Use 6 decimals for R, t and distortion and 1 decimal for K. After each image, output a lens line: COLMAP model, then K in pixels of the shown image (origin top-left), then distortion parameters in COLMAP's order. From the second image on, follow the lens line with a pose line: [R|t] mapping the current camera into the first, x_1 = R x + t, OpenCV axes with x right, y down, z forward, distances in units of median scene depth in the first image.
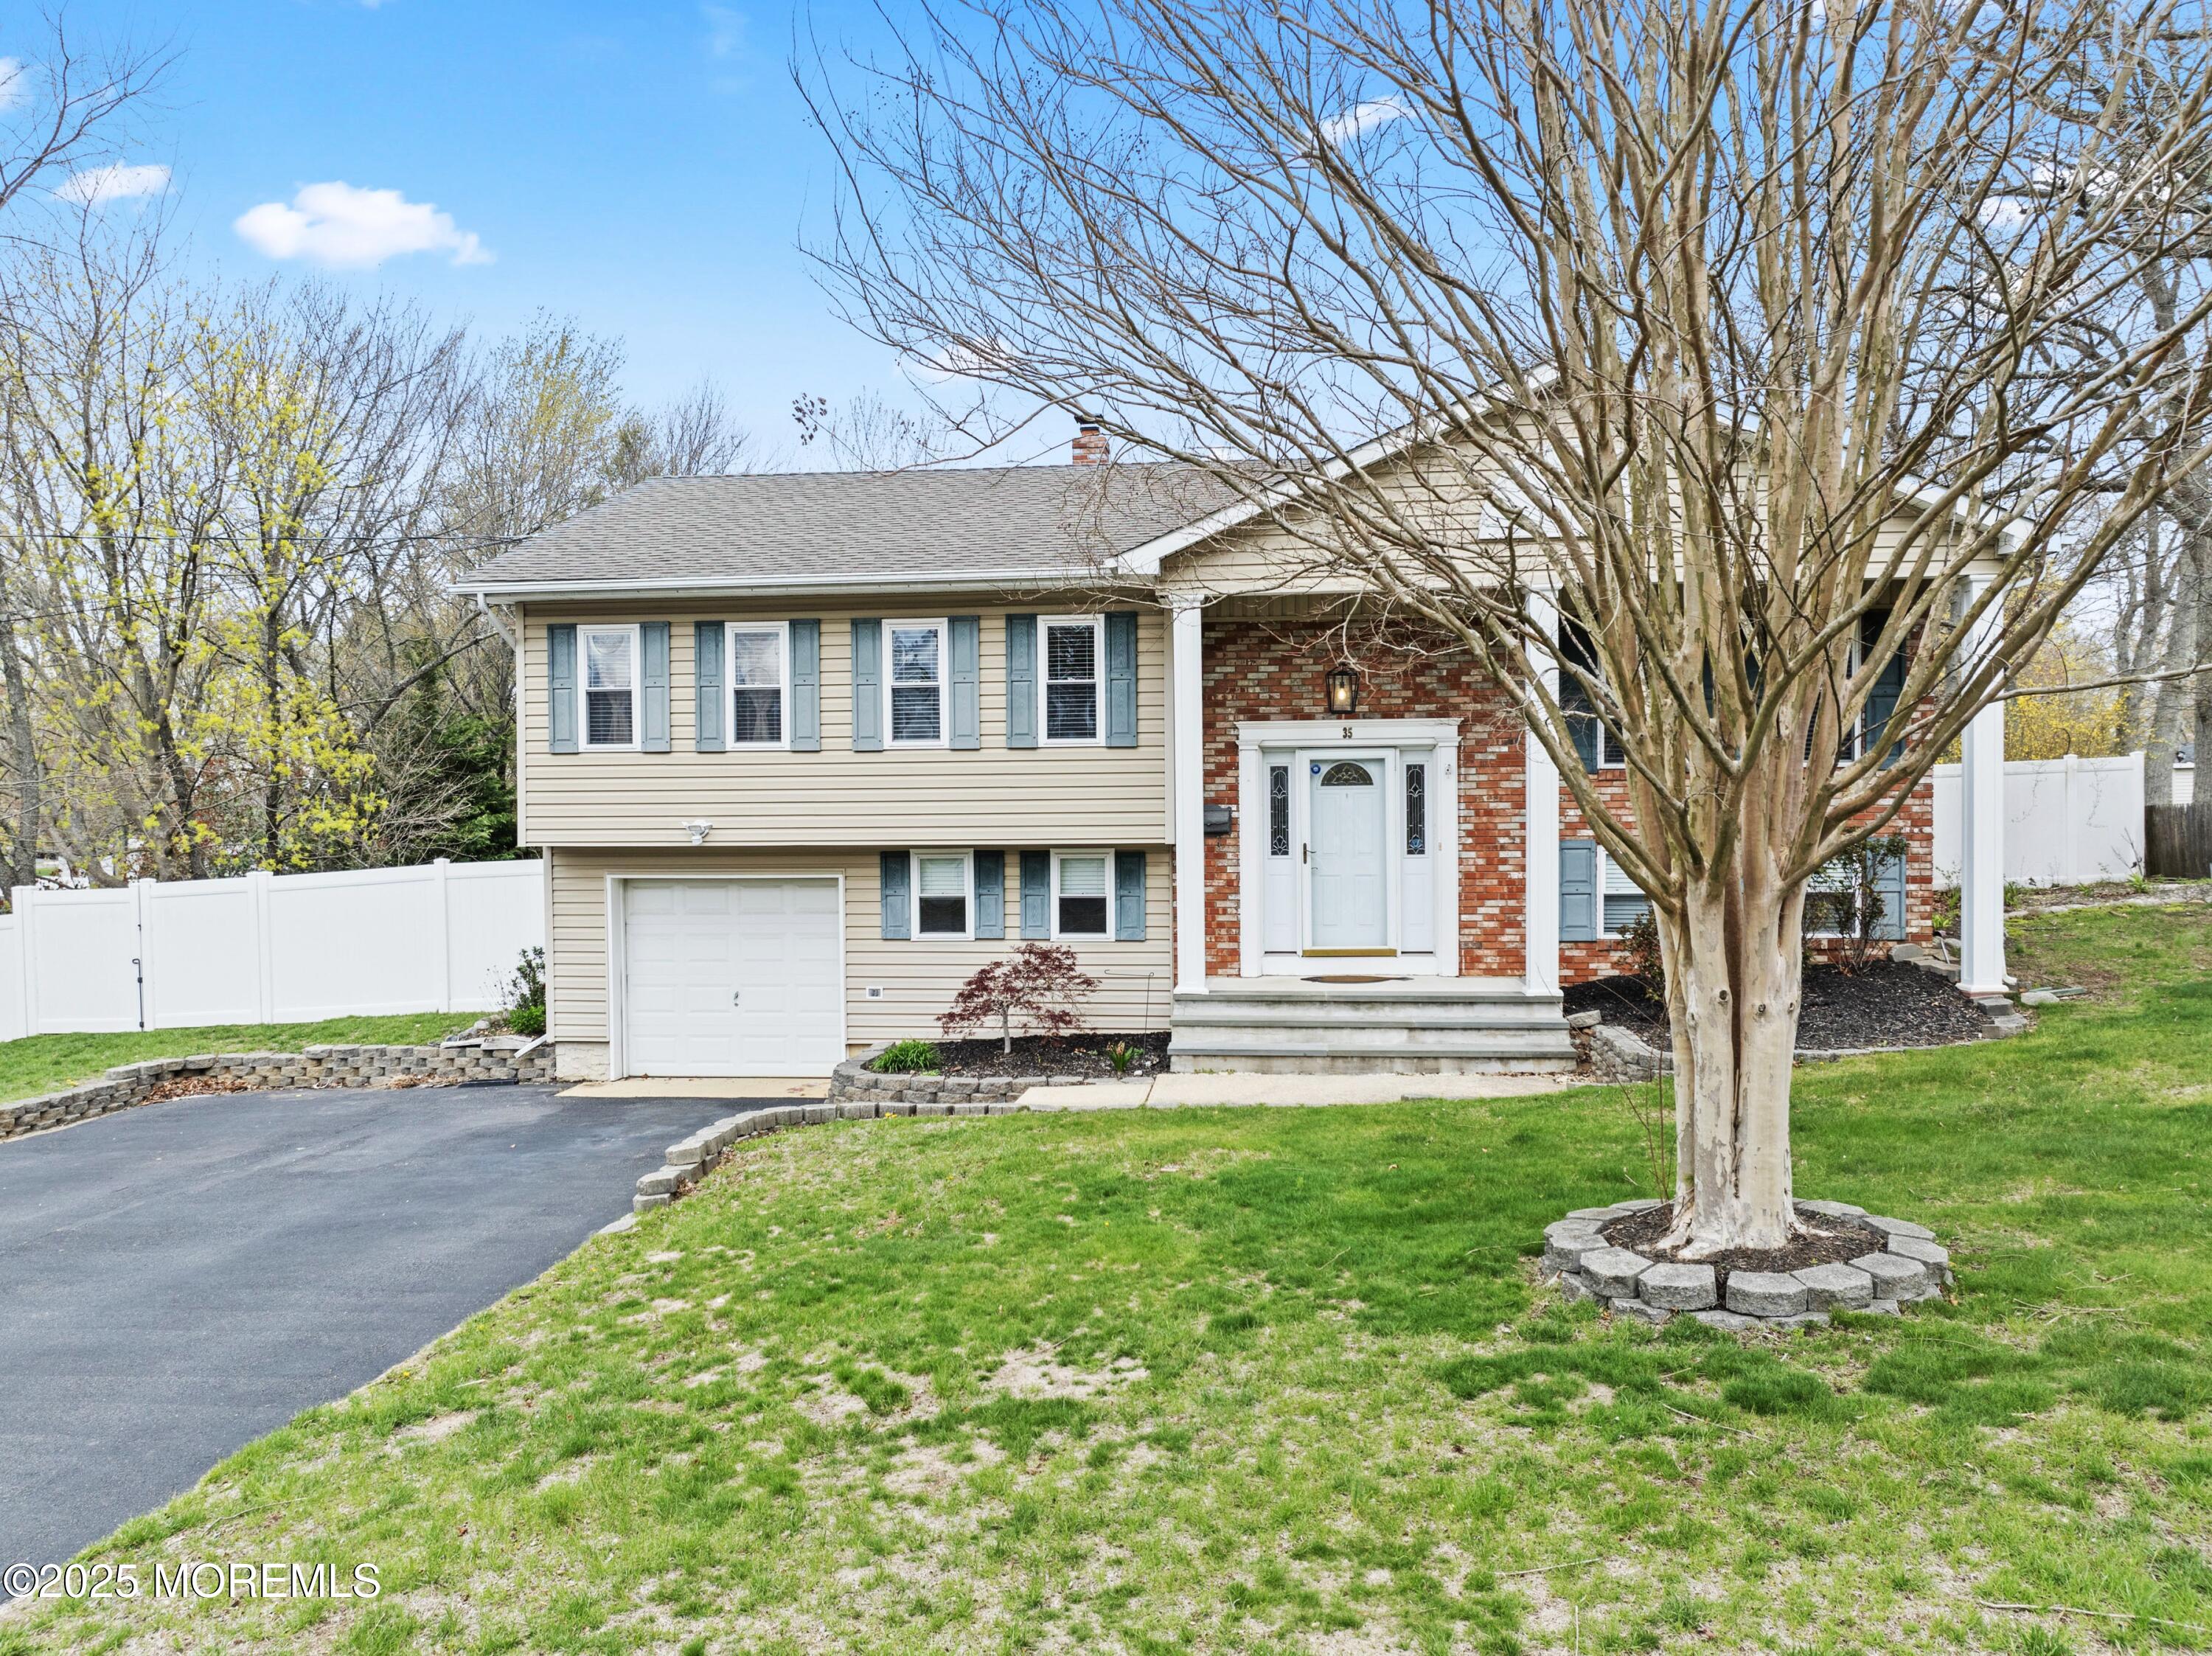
lens RADIAL K [[1597.2, 0, 1102.8], [0, 1597.2, 834.5], [0, 0, 1]] dist [-0.033735, -0.008543]
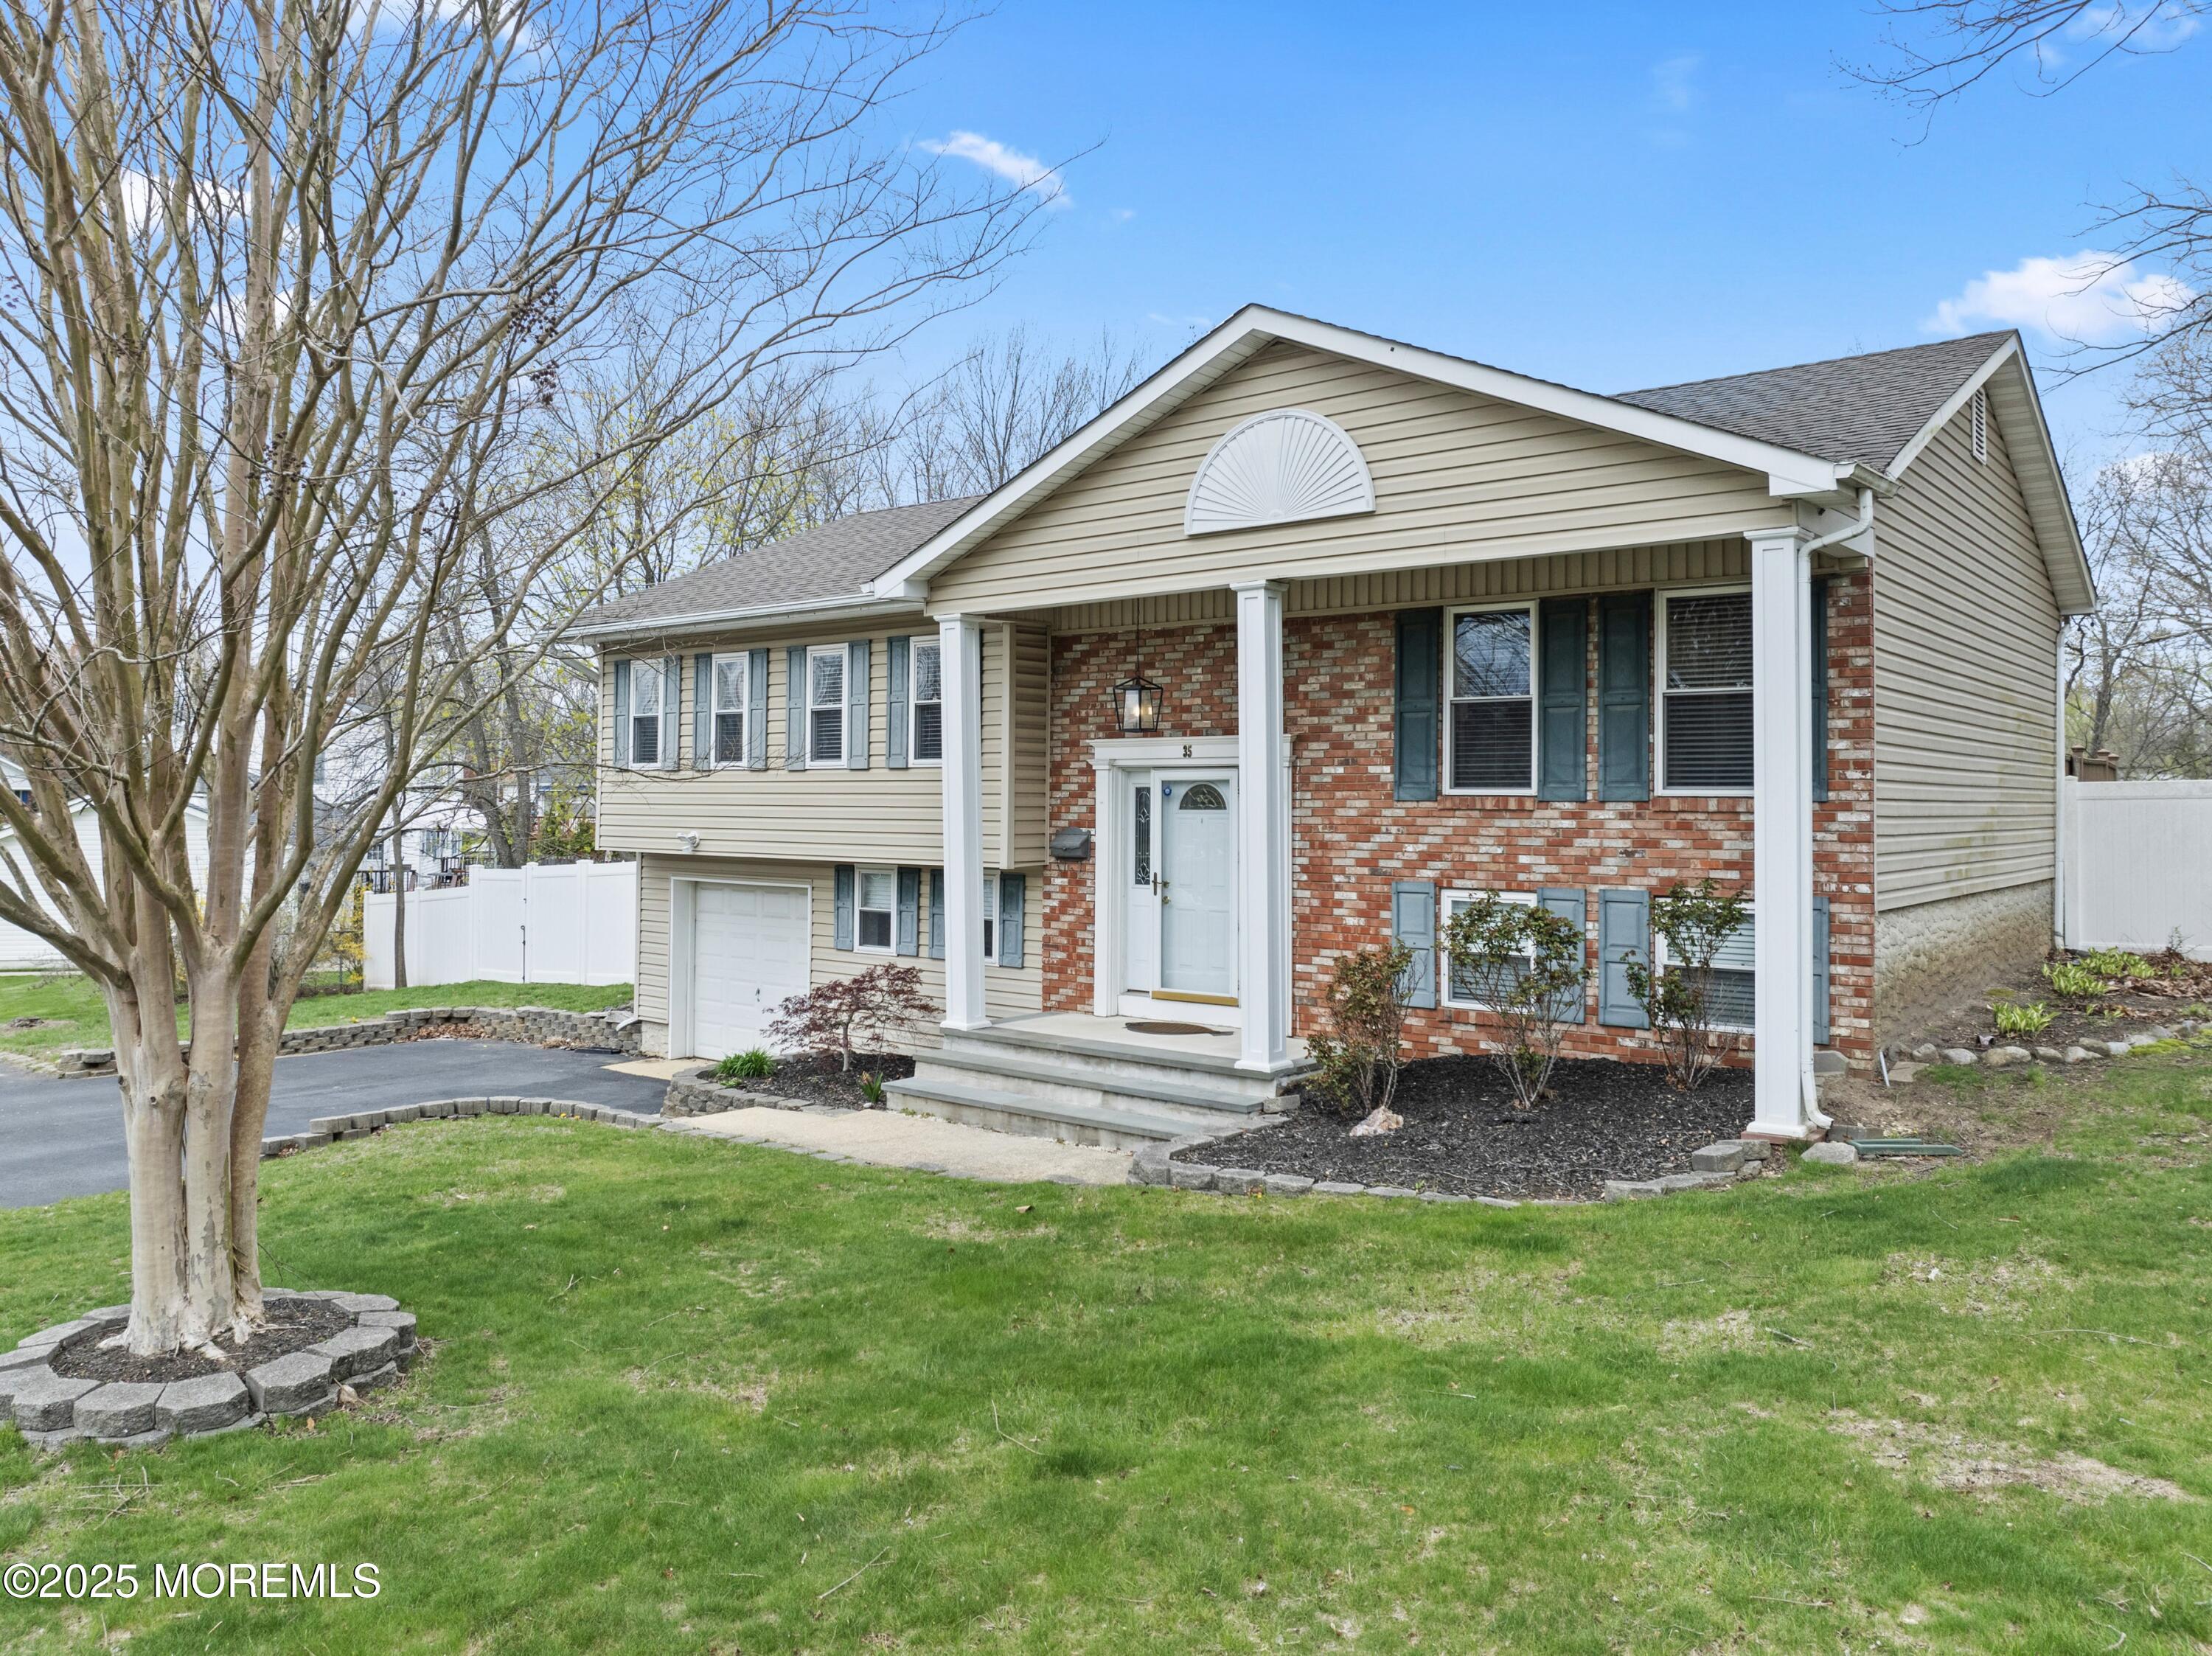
lens RADIAL K [[1597.2, 0, 1088.5], [0, 1597.2, 739.8], [0, 0, 1]] dist [-0.033735, -0.008543]
pose [[0.834700, -0.009084, -0.550630, 0.603821], [-0.014238, 0.999174, -0.038067, -0.035550], [0.550521, 0.039614, 0.833881, 0.223873]]
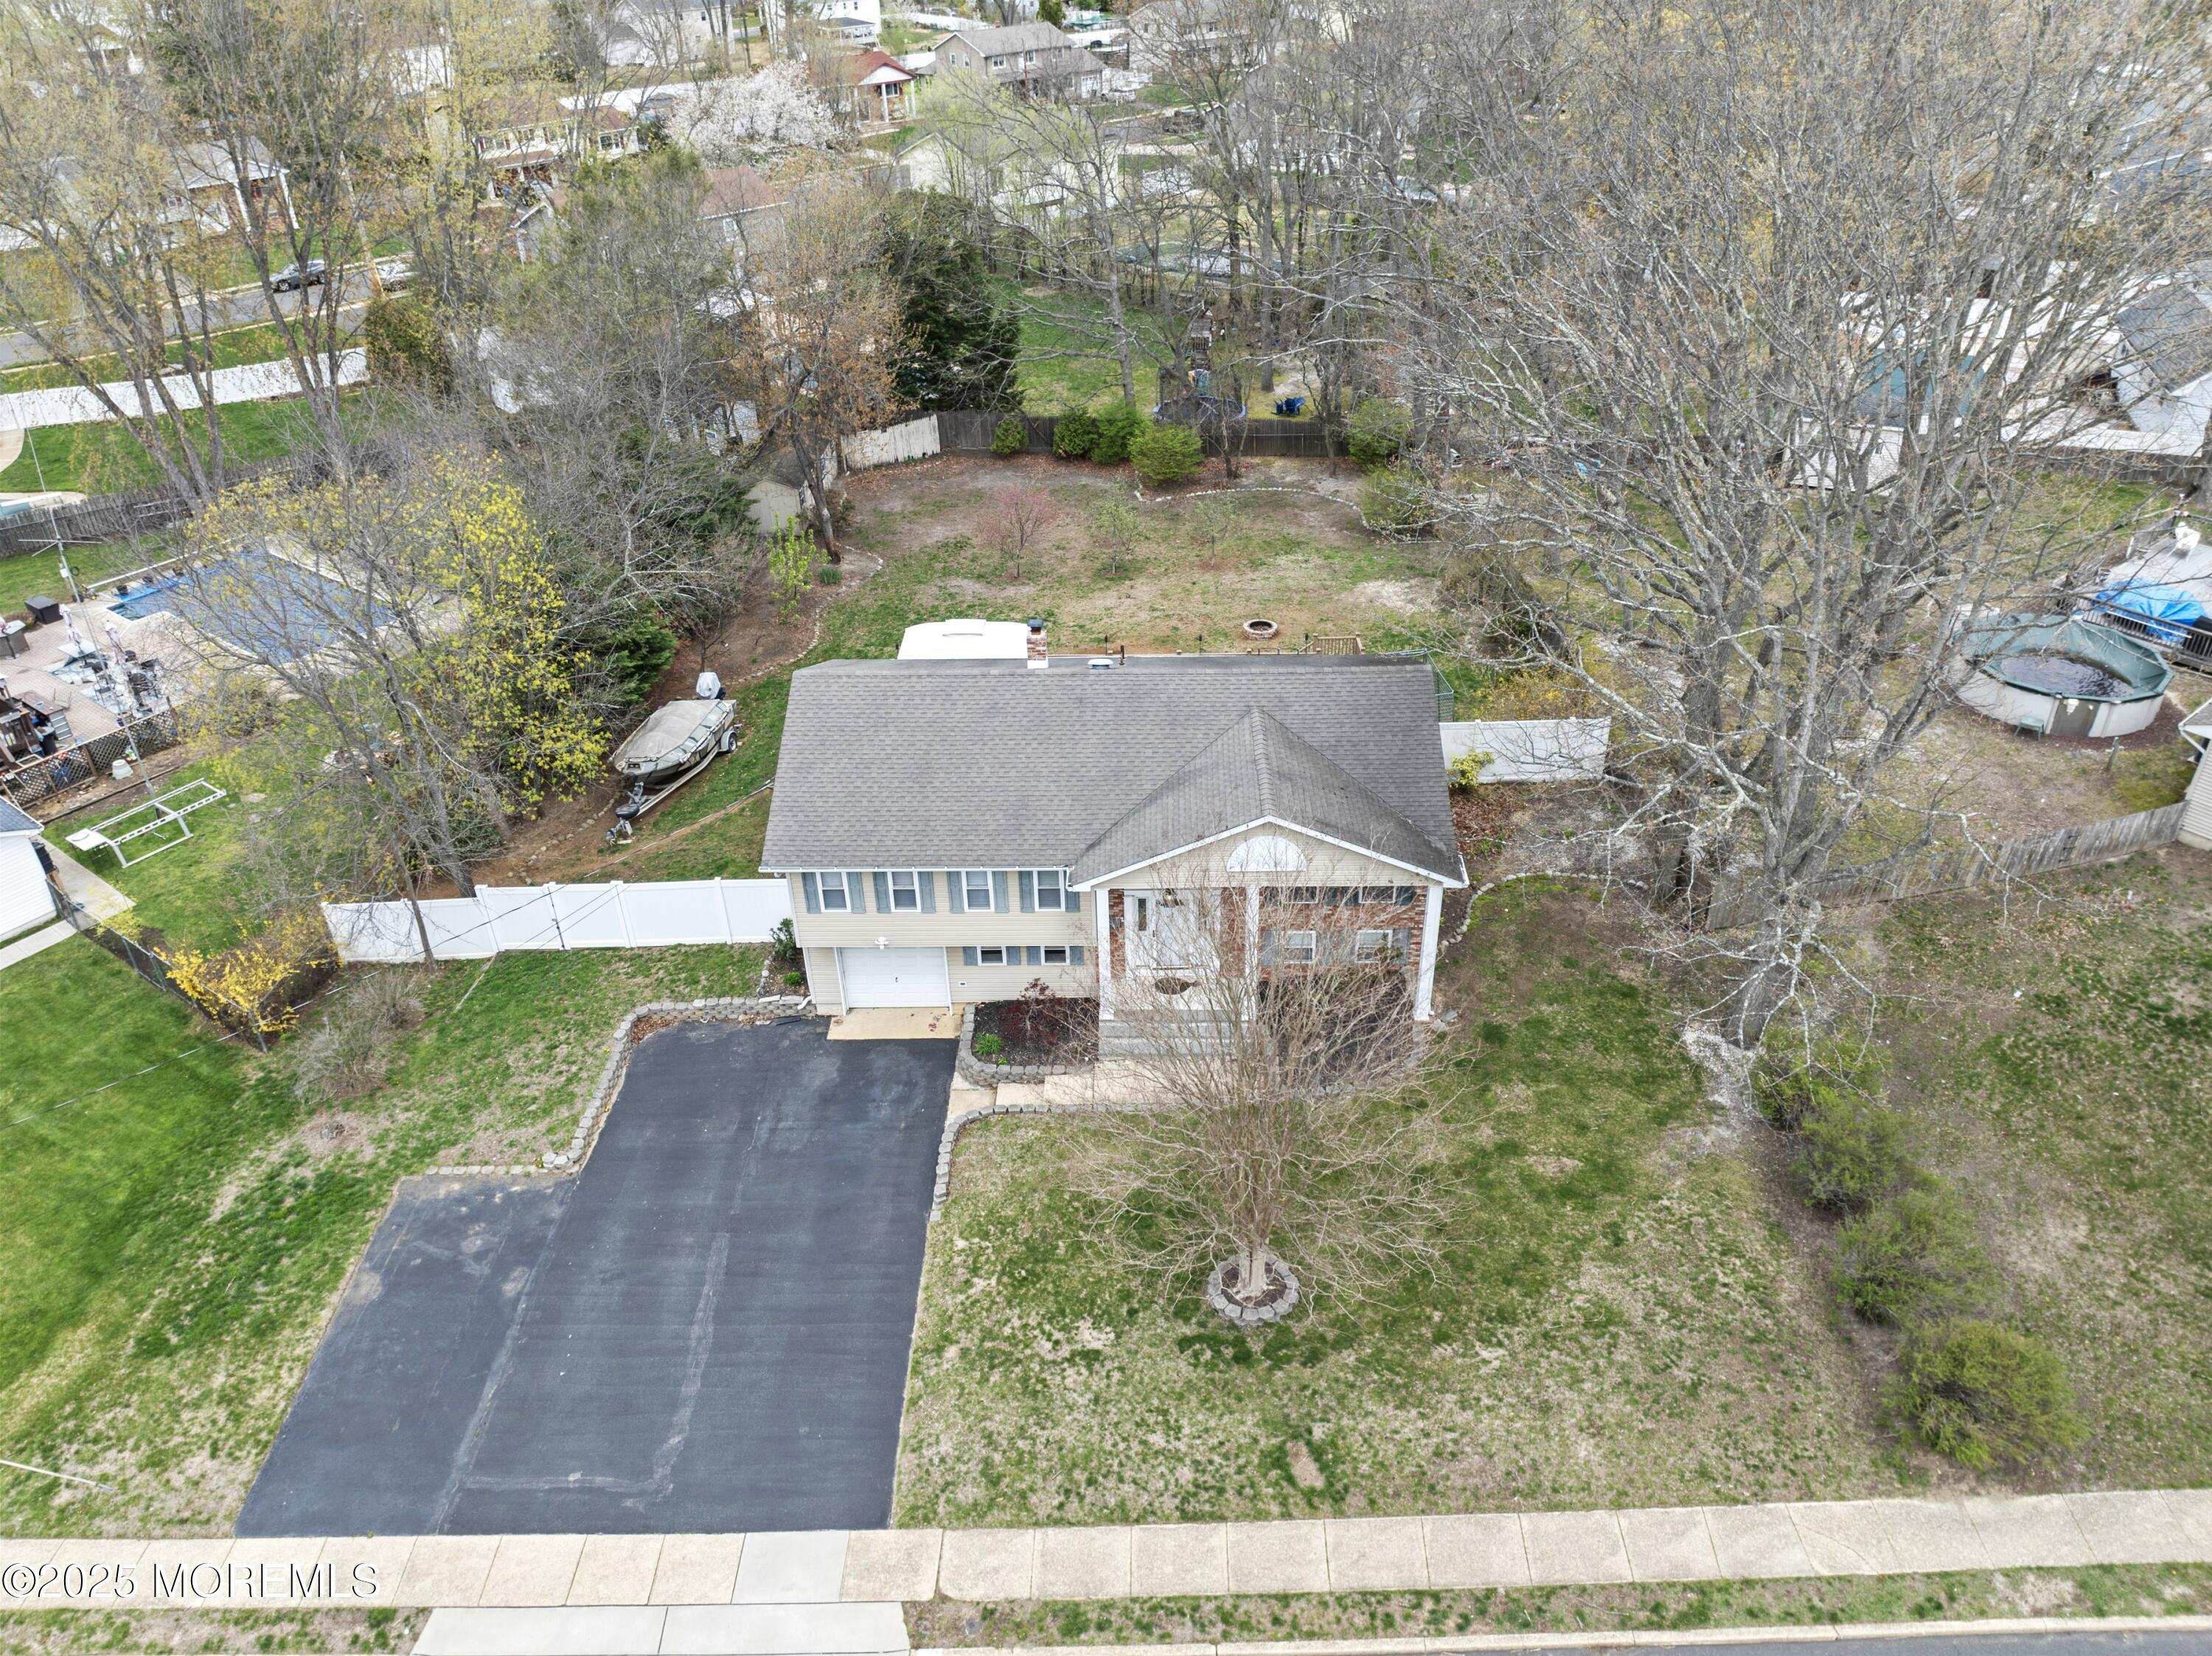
lens RADIAL K [[1597.2, 0, 1103.3], [0, 1597.2, 828.6], [0, 0, 1]] dist [-0.033735, -0.008543]
pose [[0.995784, -0.061556, 0.068010, -0.089716], [0.015914, 0.846096, 0.532792, -1.336249], [-0.090340, -0.529464, 0.843509, -0.828761]]
